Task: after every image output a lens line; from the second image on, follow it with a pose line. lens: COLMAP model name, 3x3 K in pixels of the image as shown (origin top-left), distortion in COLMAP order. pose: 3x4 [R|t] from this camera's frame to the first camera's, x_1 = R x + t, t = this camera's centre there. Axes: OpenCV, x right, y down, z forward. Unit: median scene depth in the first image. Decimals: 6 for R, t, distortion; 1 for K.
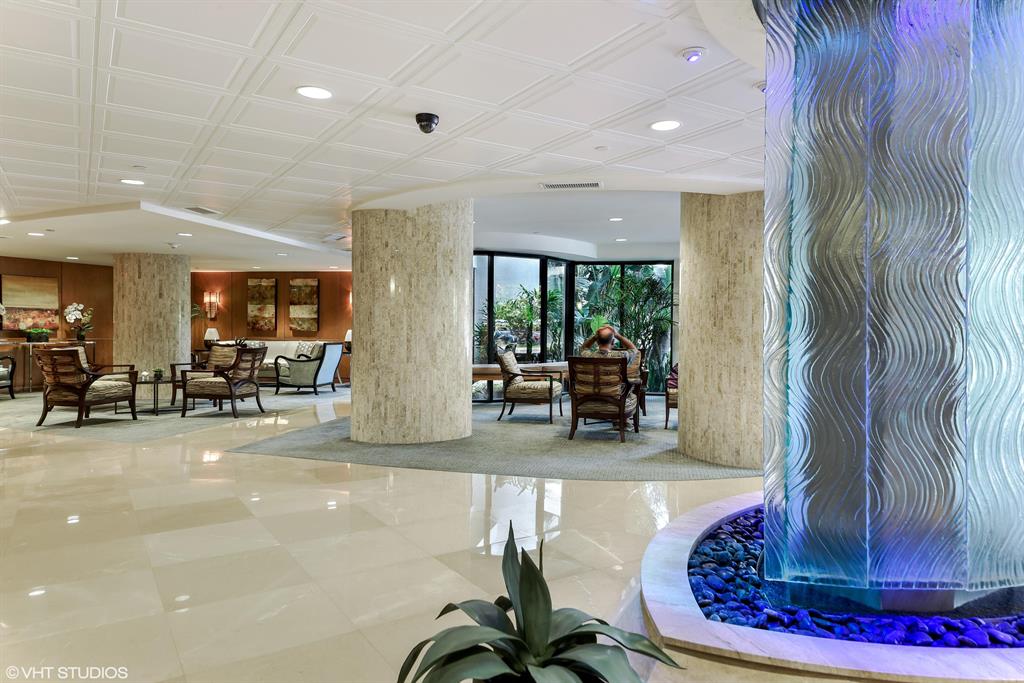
lens RADIAL K [[579.3, 0, 512.0], [0, 579.3, 341.5], [0, 0, 1]] dist [-0.000923, -0.000718]
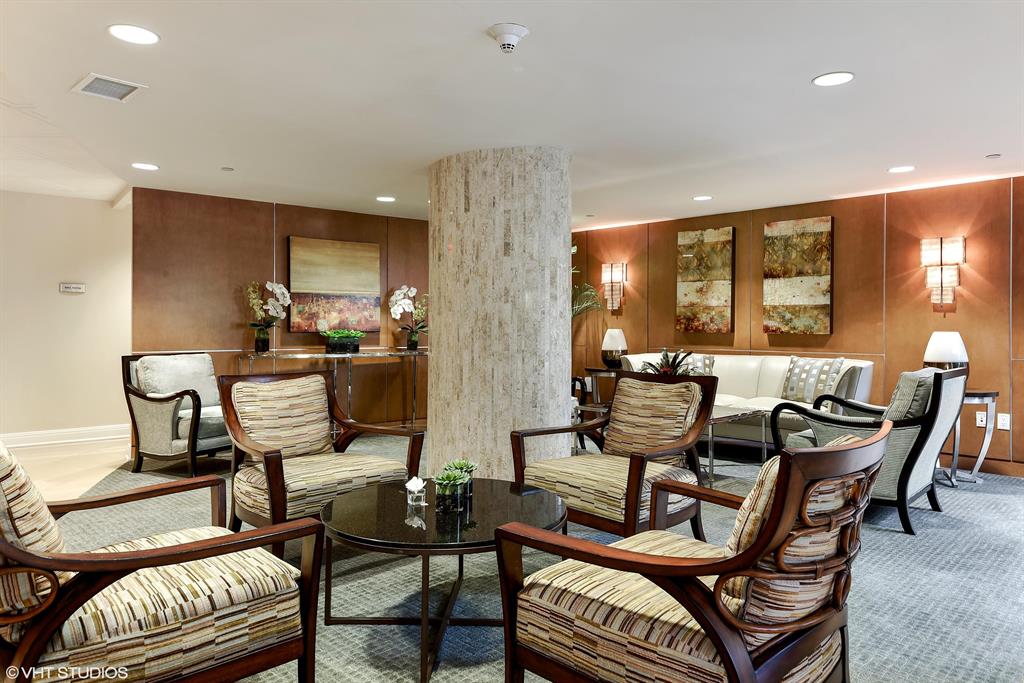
lens RADIAL K [[698.3, 0, 512.0], [0, 698.3, 341.5], [0, 0, 1]] dist [-0.001184, 0.000114]
pose [[0.814949, 0.008245, -0.579474, -0.259293], [-0.010878, 0.999940, -0.001070, -0.010721], [0.579430, 0.007176, 0.814990, 0.491250]]
